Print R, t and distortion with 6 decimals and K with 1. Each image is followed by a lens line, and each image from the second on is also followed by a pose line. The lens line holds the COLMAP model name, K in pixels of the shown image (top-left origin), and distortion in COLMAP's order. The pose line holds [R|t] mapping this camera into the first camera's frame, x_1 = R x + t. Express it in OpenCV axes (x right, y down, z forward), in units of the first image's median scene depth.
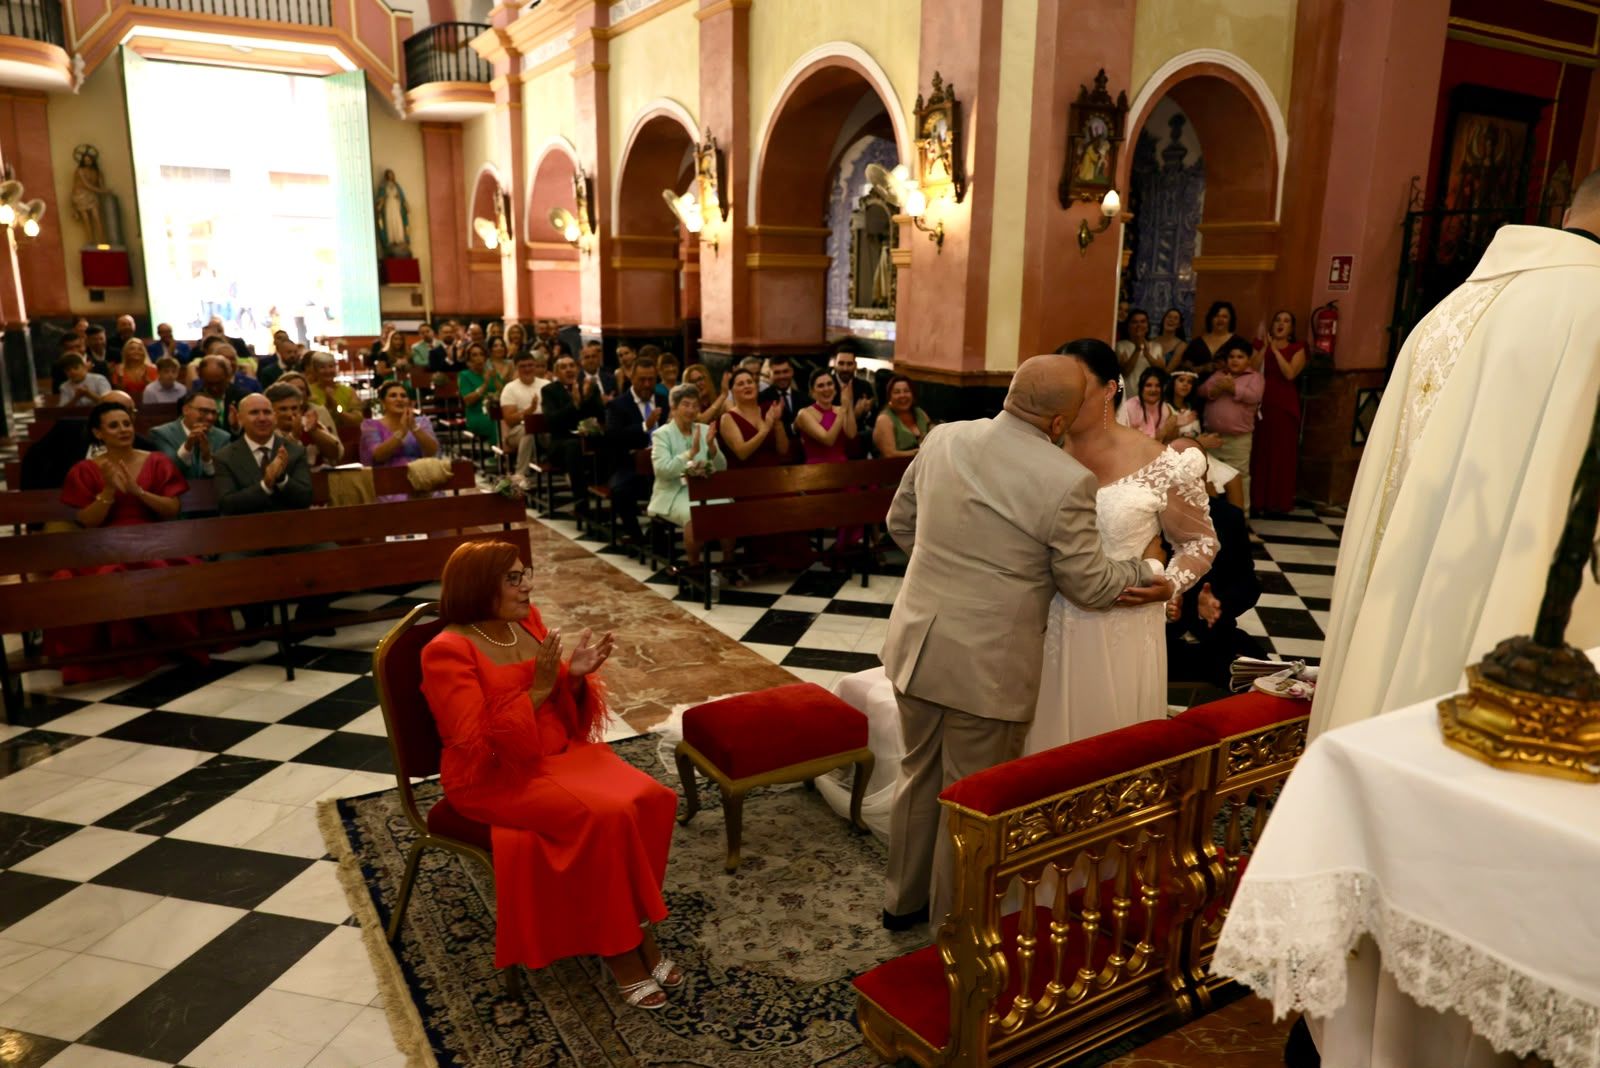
lens RADIAL K [[1101.4, 0, 810.5], [0, 1101.4, 535.7], [0, 0, 1]] dist [0.000779, 0.000066]
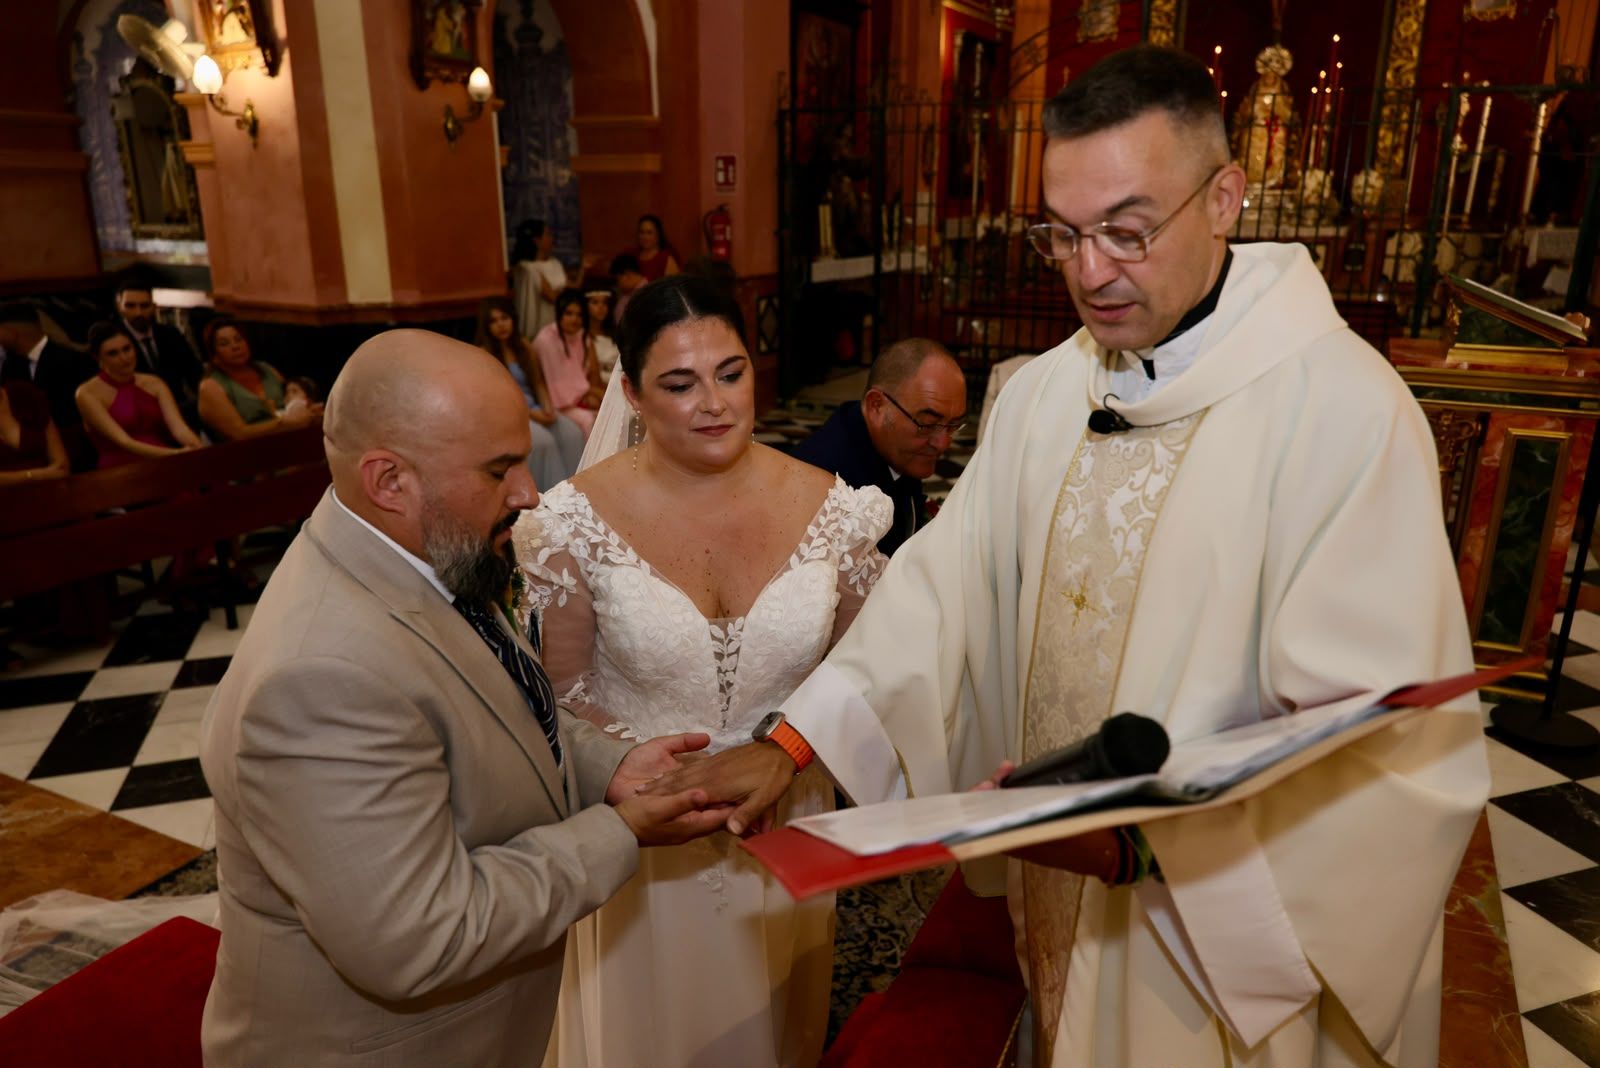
lens RADIAL K [[1101.4, 0, 810.5], [0, 1101.4, 535.7], [0, 0, 1]] dist [0.000779, 0.000066]
pose [[0.842821, -0.169705, 0.510737, 0.007838], [0.129724, 0.985063, 0.113241, -0.030946], [-0.522326, -0.029187, 0.852246, 0.150115]]
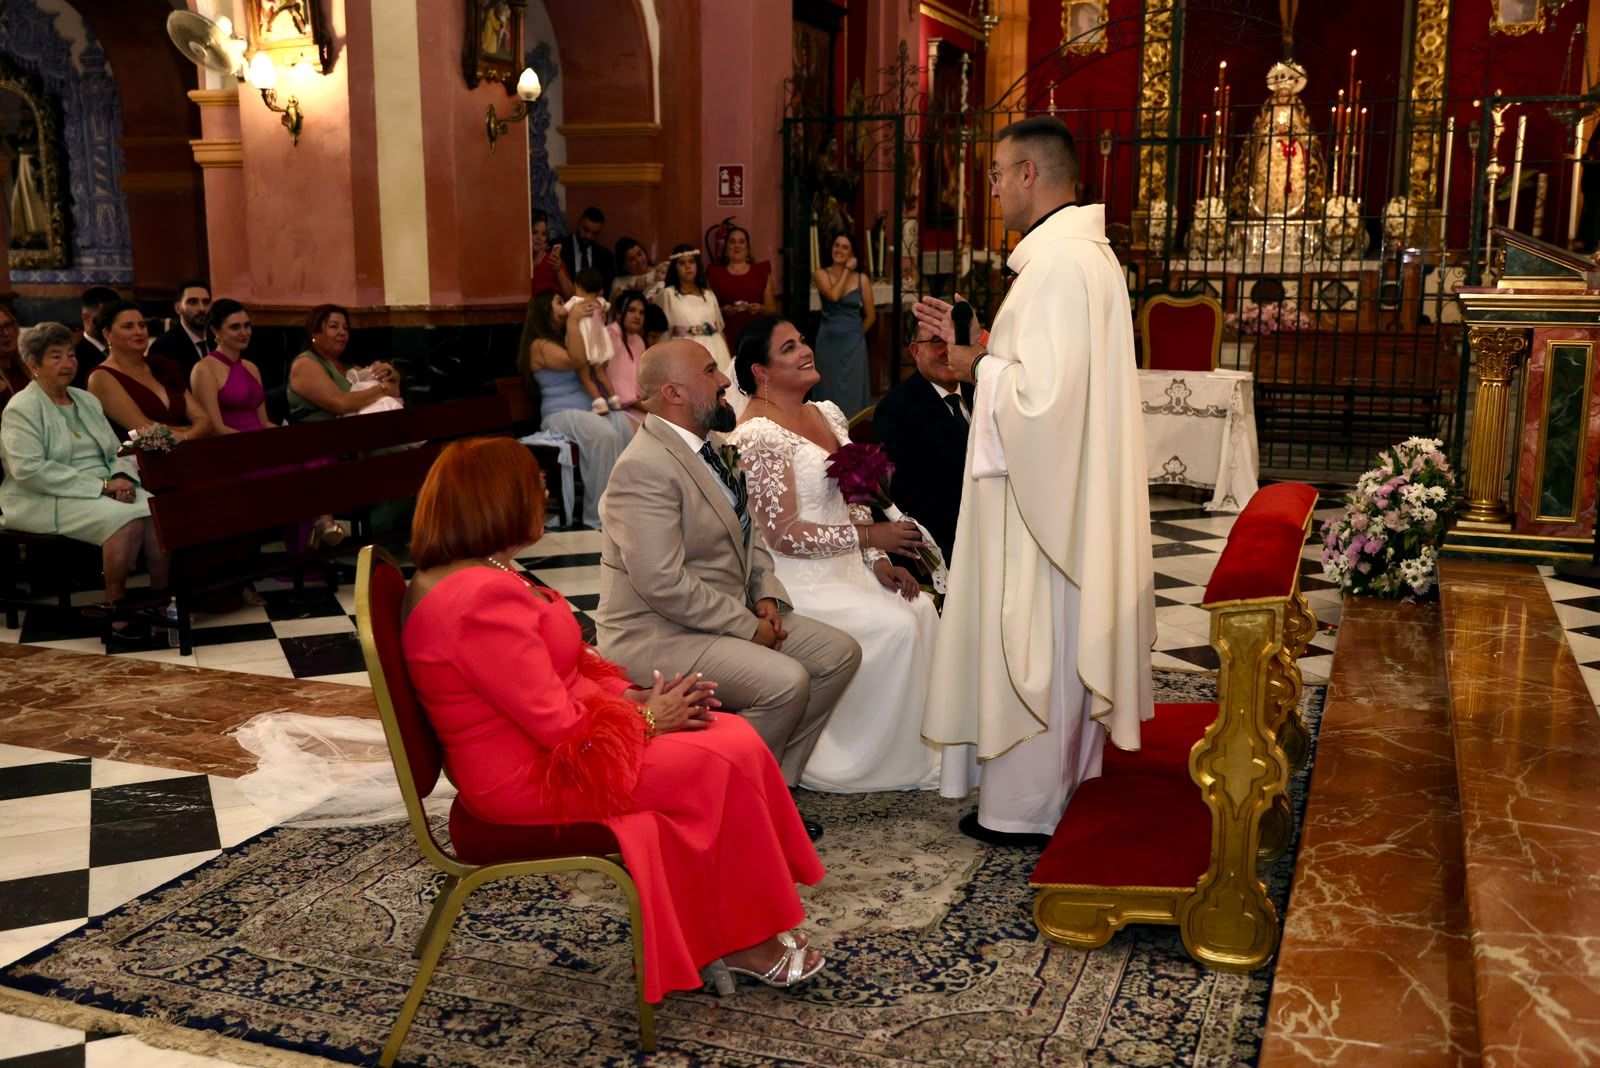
lens RADIAL K [[1523.3, 0, 821.2], [0, 1523.3, 535.0], [0, 0, 1]] dist [0.000512, 0.017237]
pose [[0.785631, -0.125096, 0.605917, -0.220380], [0.147419, 0.988988, 0.013040, 0.026547], [-0.600876, 0.079079, 0.795421, 0.033447]]
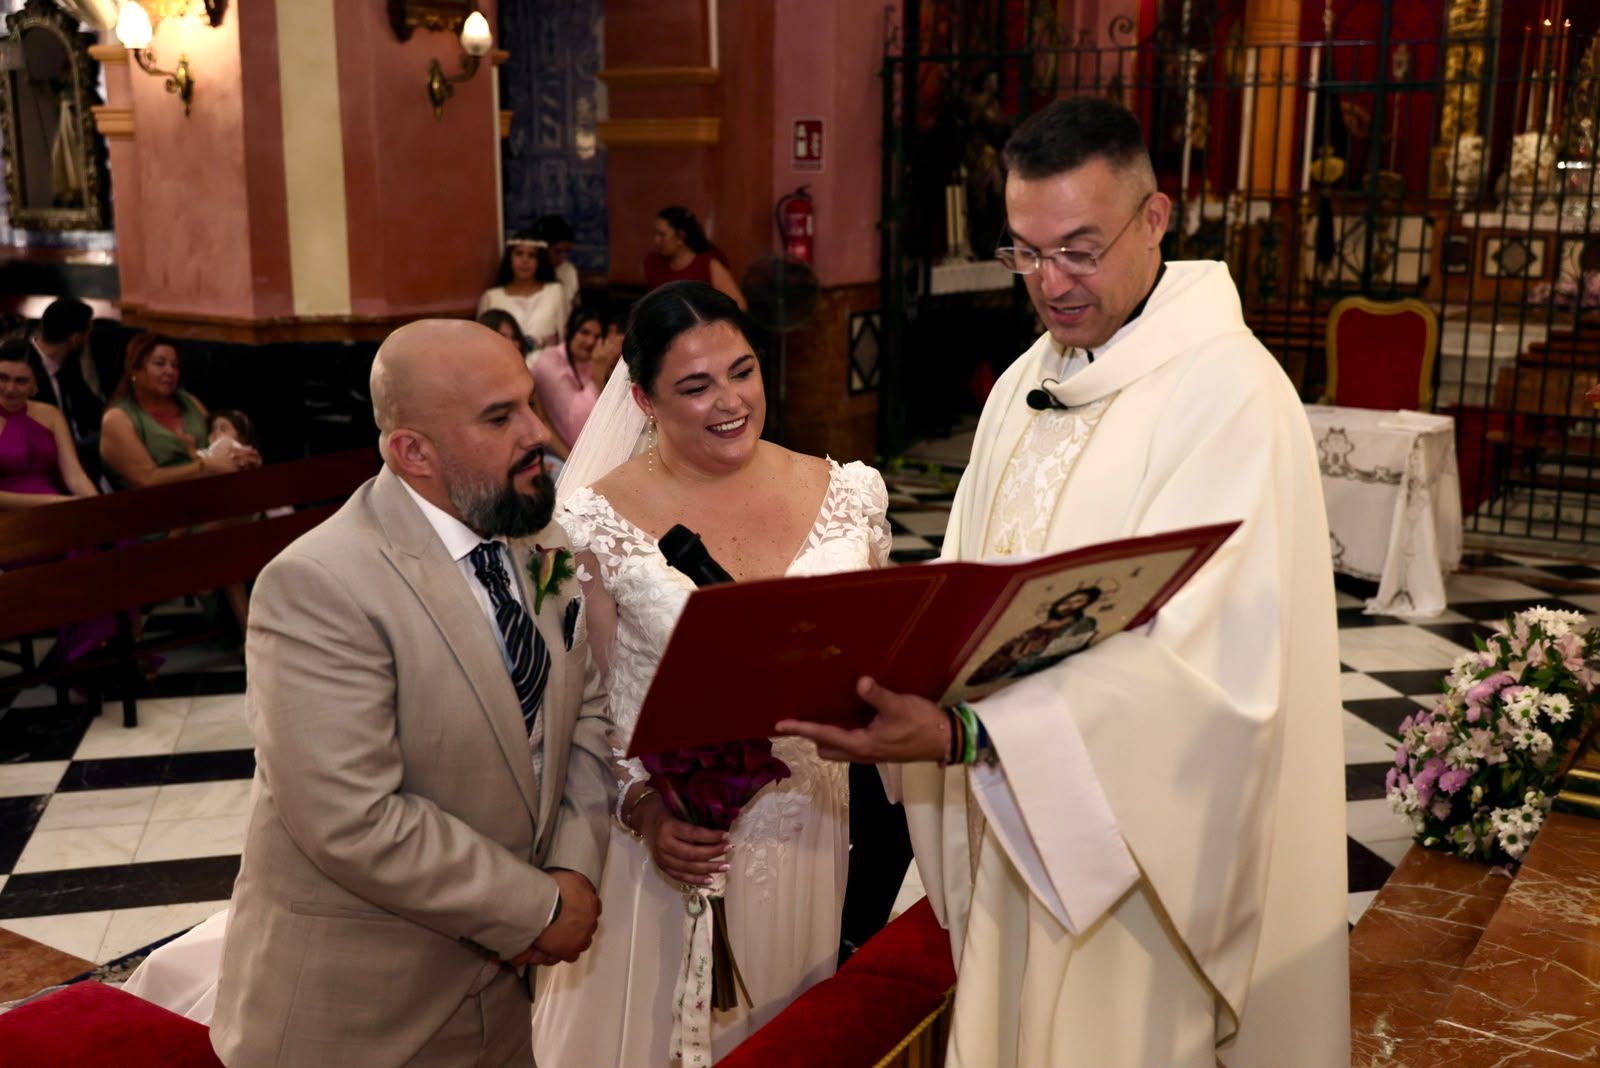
lens RADIAL K [[1703.3, 0, 815.8], [0, 1703.3, 542.8], [0, 0, 1]] dist [0.008588, -0.011763]
pose [[0.888022, -0.109799, 0.446498, -0.011677], [0.111506, 0.993508, 0.022544, -0.017693], [-0.446075, 0.029768, 0.894500, 0.064793]]
